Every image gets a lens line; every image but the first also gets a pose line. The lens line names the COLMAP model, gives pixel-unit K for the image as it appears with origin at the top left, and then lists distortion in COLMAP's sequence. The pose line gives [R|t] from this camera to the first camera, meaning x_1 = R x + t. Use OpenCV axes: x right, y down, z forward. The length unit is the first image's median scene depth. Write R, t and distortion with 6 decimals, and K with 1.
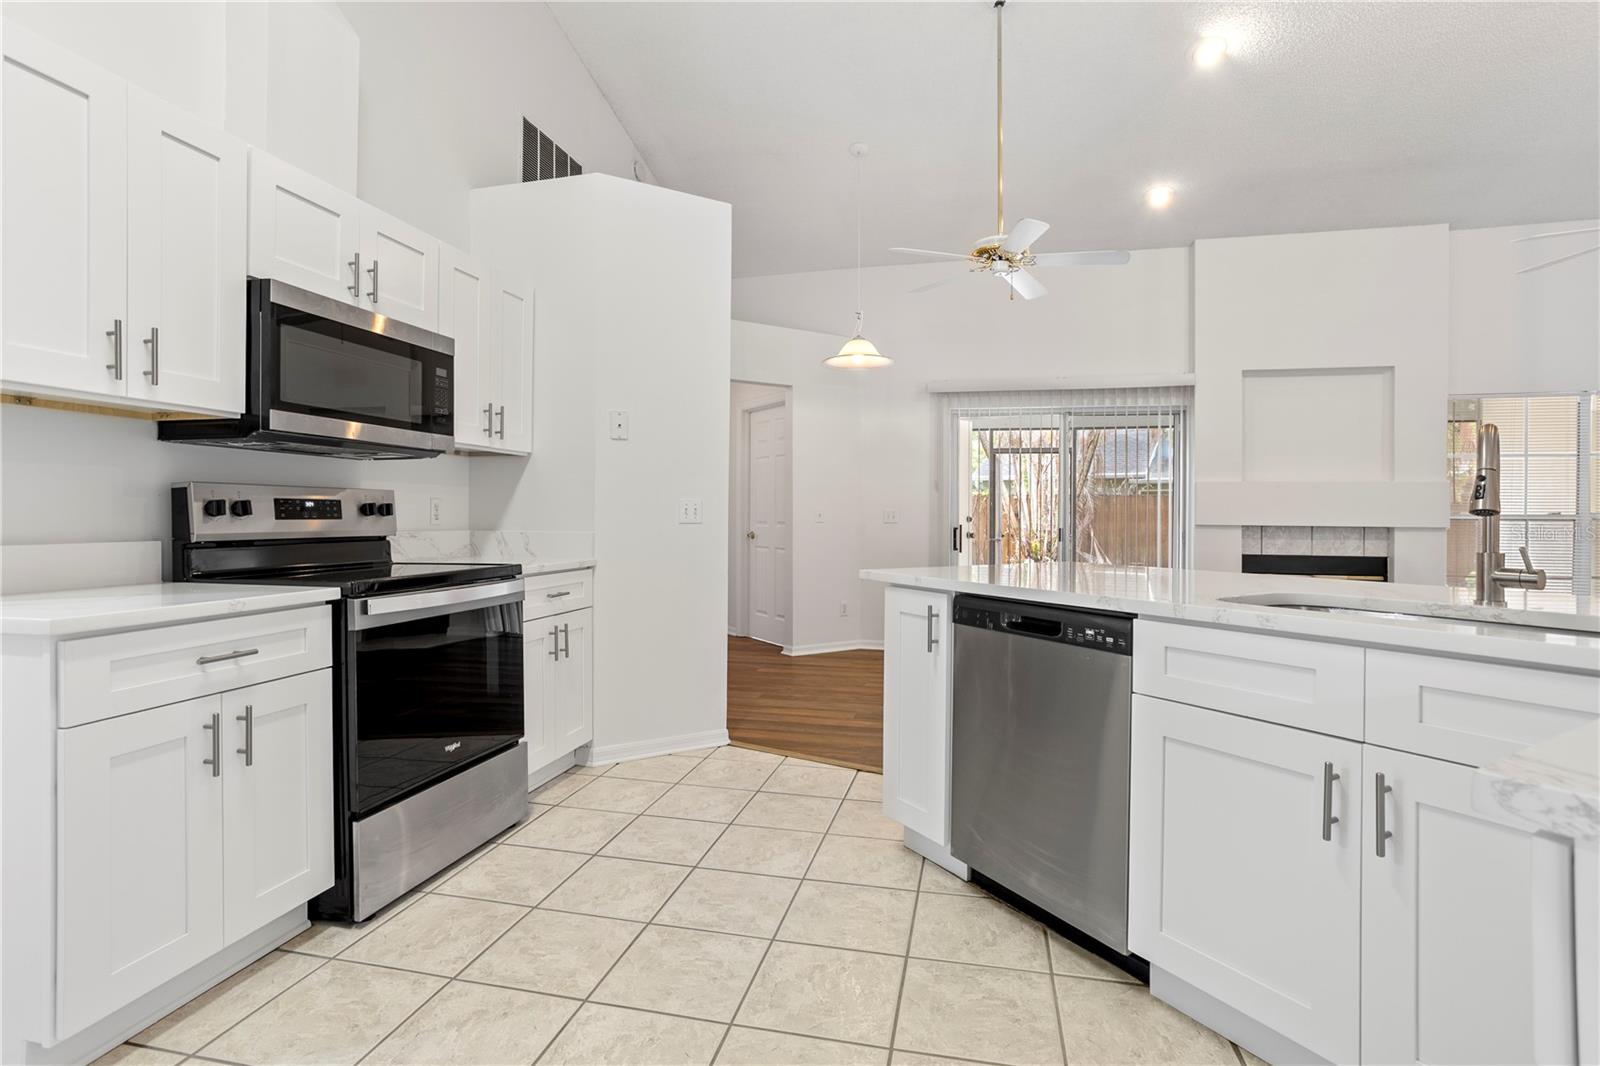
lens RADIAL K [[780.7, 0, 807.6], [0, 780.7, 520.3], [0, 0, 1]] dist [-0.037281, 0.019738]
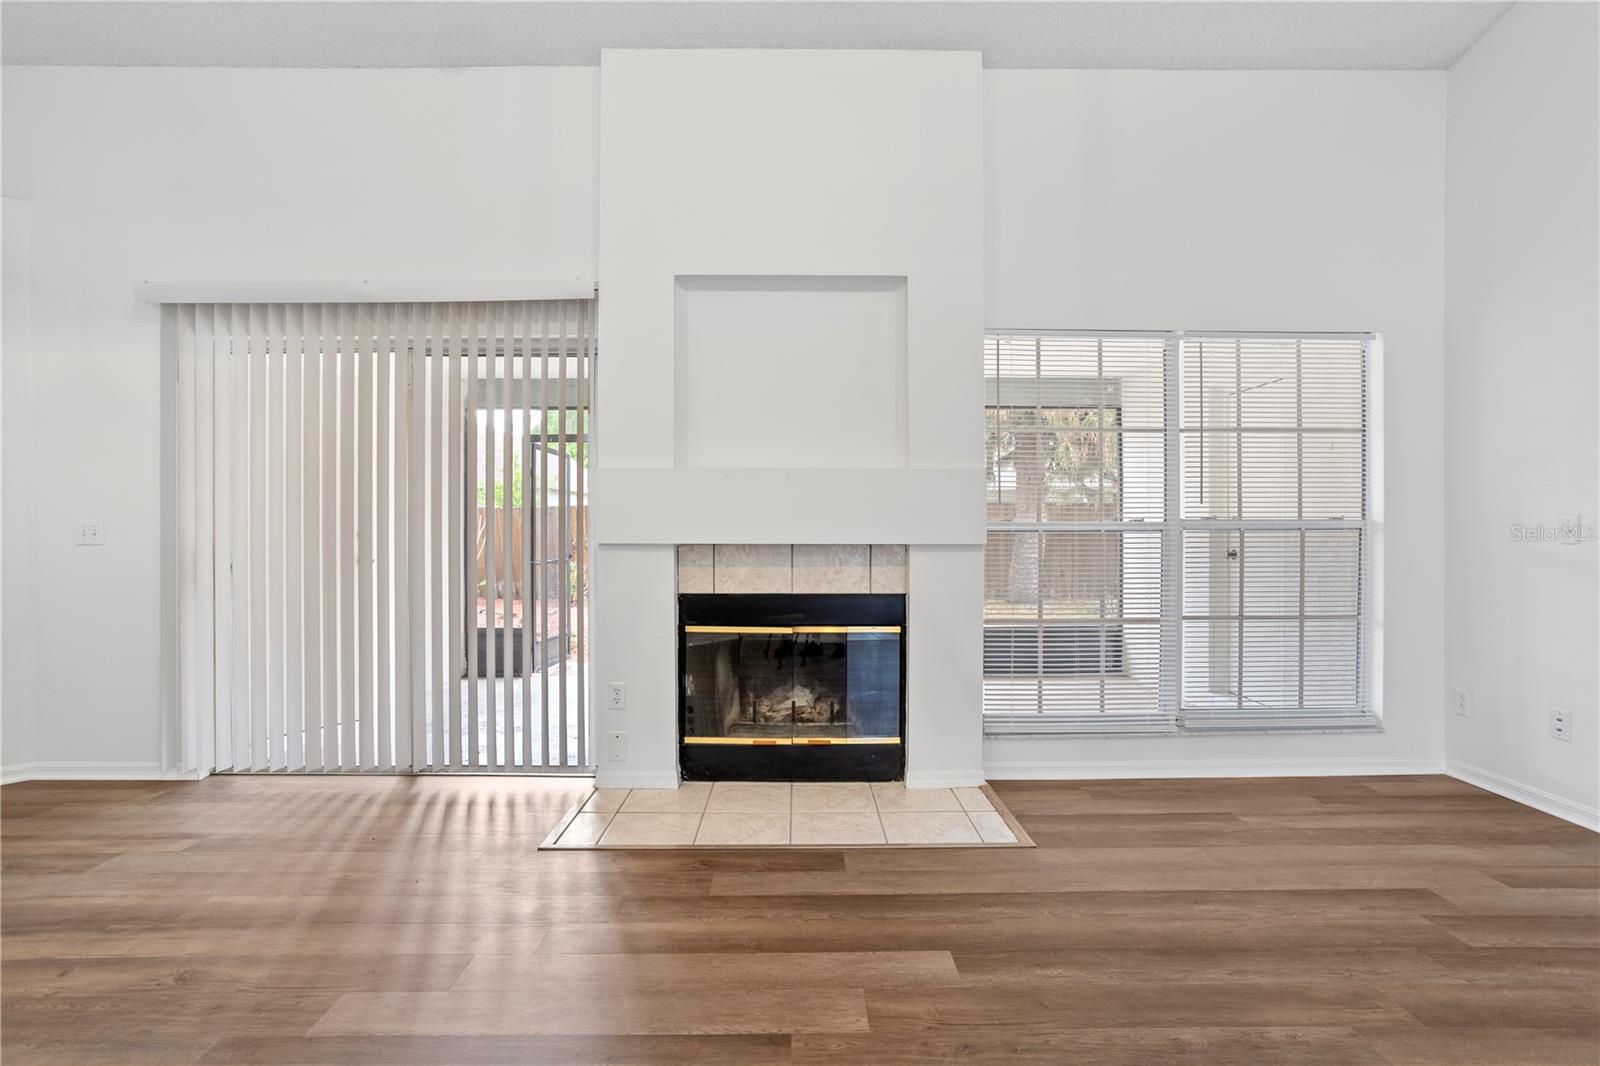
lens RADIAL K [[780.7, 0, 802.9], [0, 780.7, 532.2], [0, 0, 1]] dist [-0.037281, 0.019738]
pose [[0.972777, -0.008372, 0.231594, 1.099313], [0.009399, 0.999950, -0.003332, 0.001614], [-0.231554, 0.005418, 0.972807, 0.868535]]
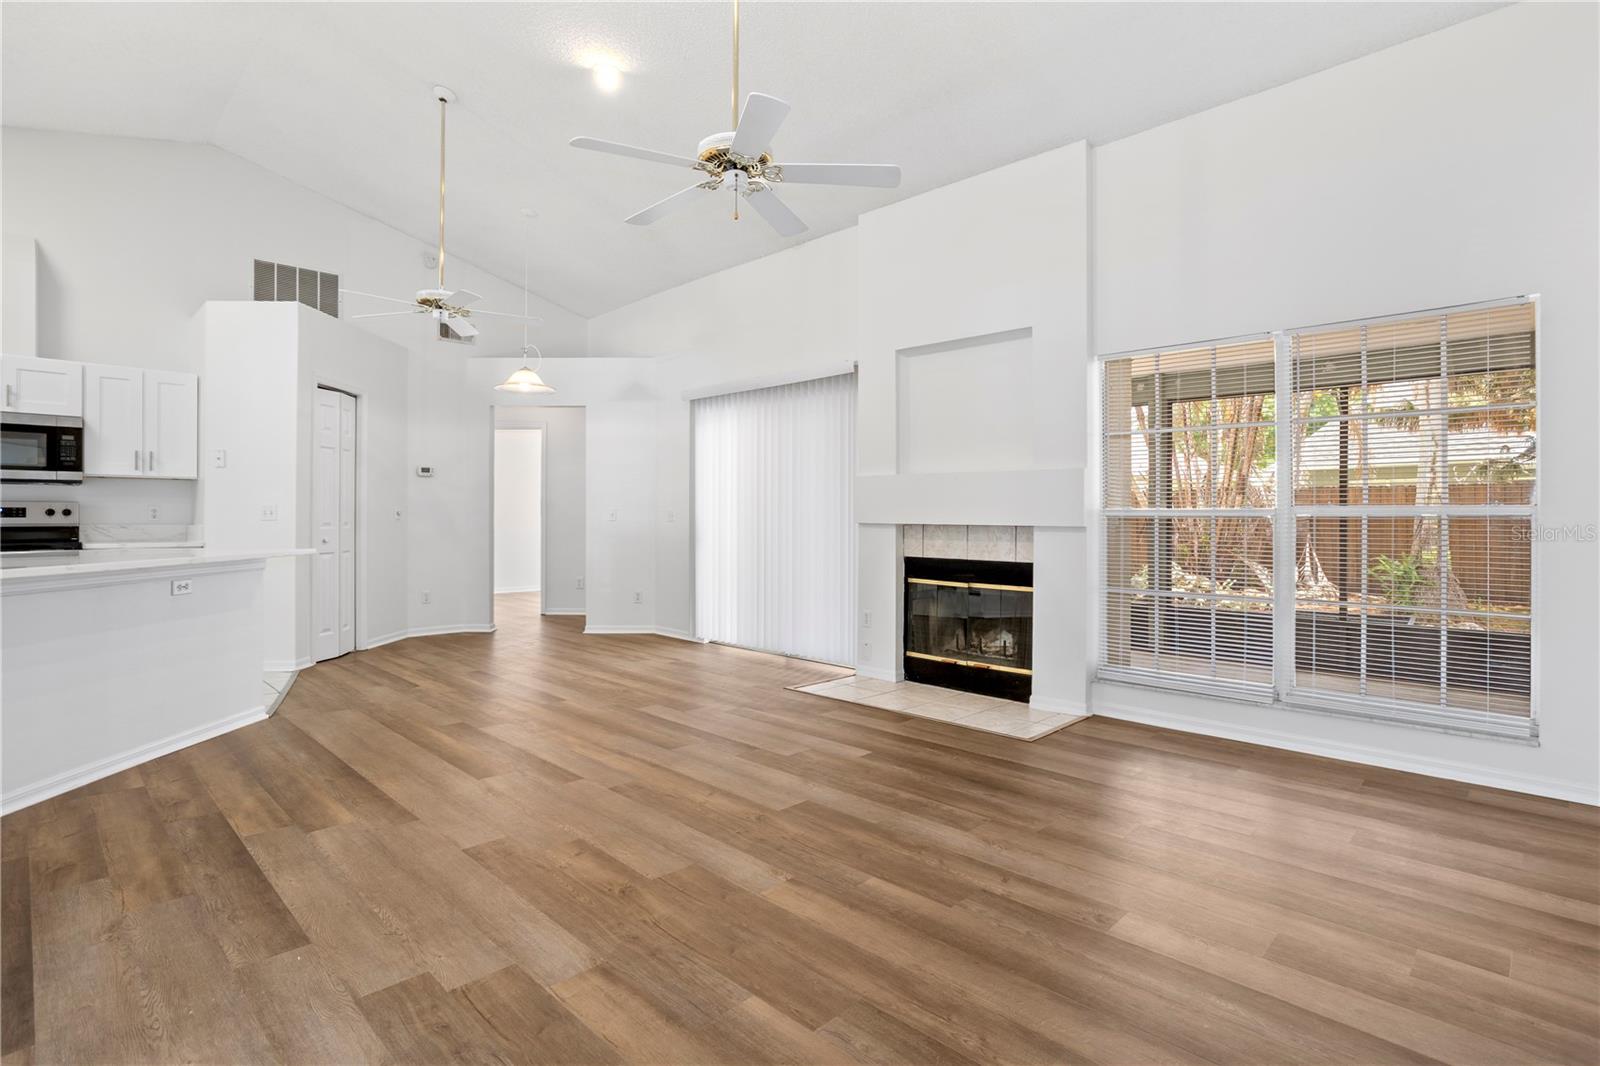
lens RADIAL K [[780.7, 0, 794.0], [0, 780.7, 514.2], [0, 0, 1]] dist [-0.037281, 0.019738]
pose [[0.850139, -0.004479, -0.526540, 1.980758], [-0.000037, 0.999963, -0.008565, 0.006995], [0.526559, 0.007301, 0.850107, 0.360858]]
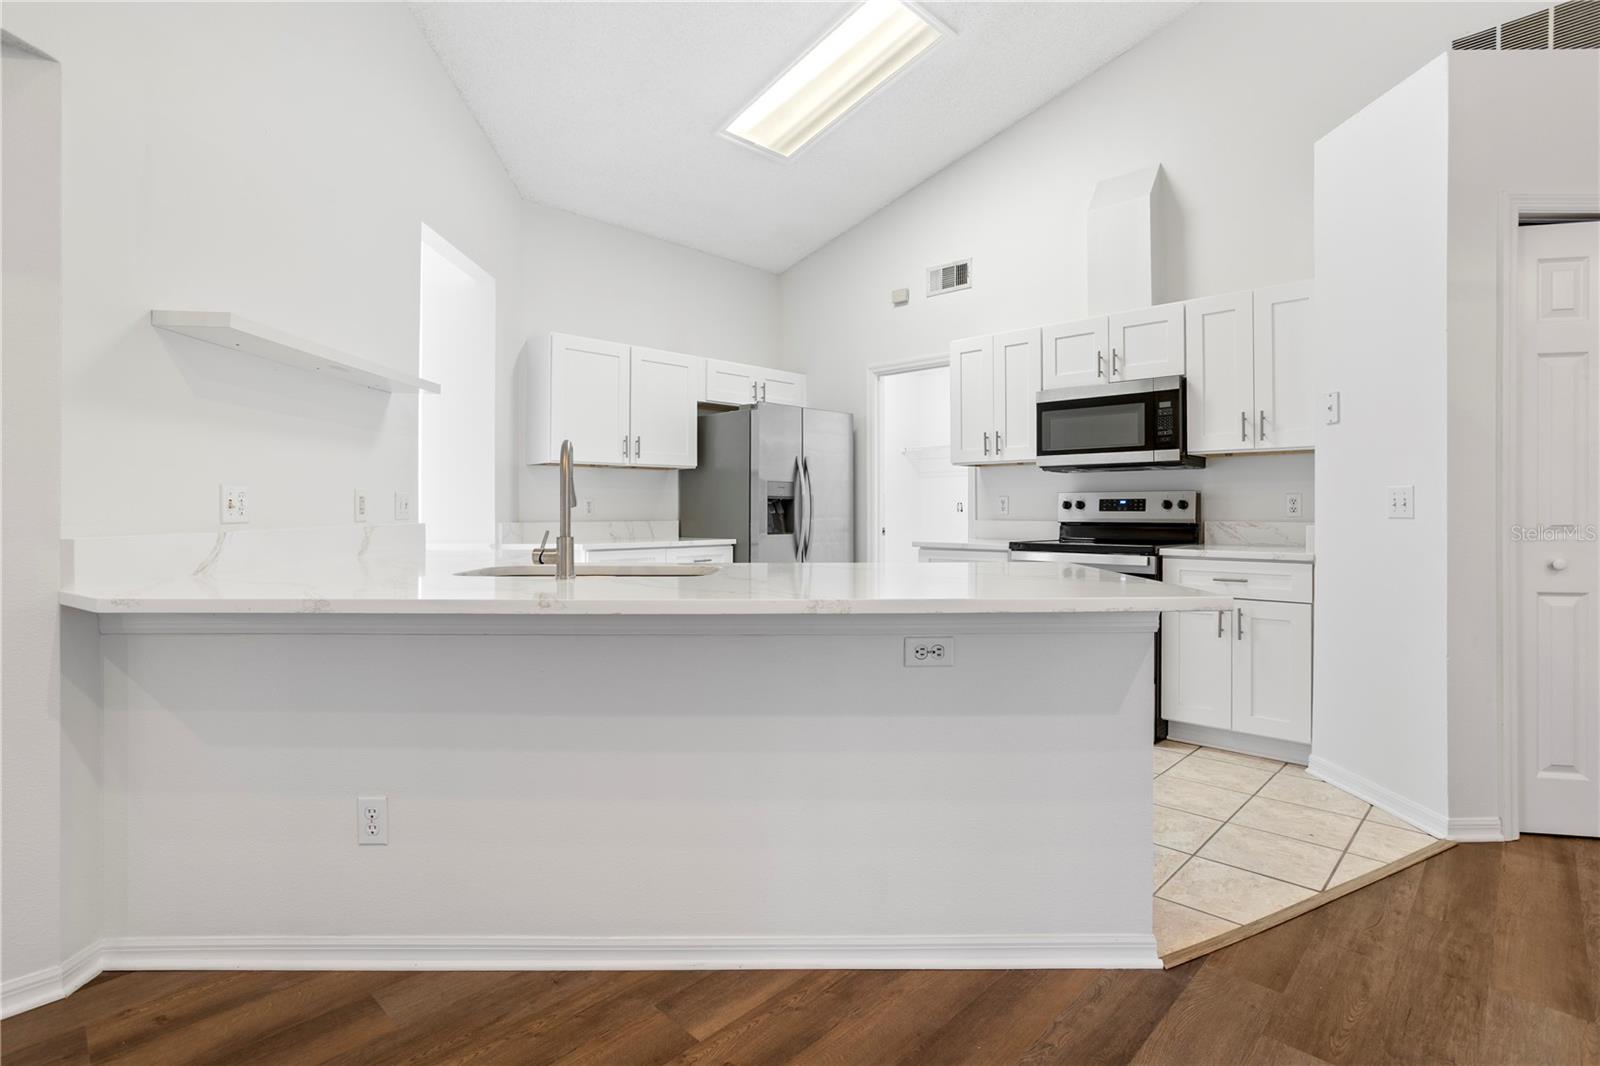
lens RADIAL K [[780.7, 0, 813.0], [0, 780.7, 503.4], [0, 0, 1]] dist [-0.037281, 0.019738]
pose [[-0.511021, -0.008897, -0.859522, 1.038943], [-0.004566, 0.999960, -0.007636, -0.001978], [0.859556, 0.000023, -0.511042, 1.176908]]
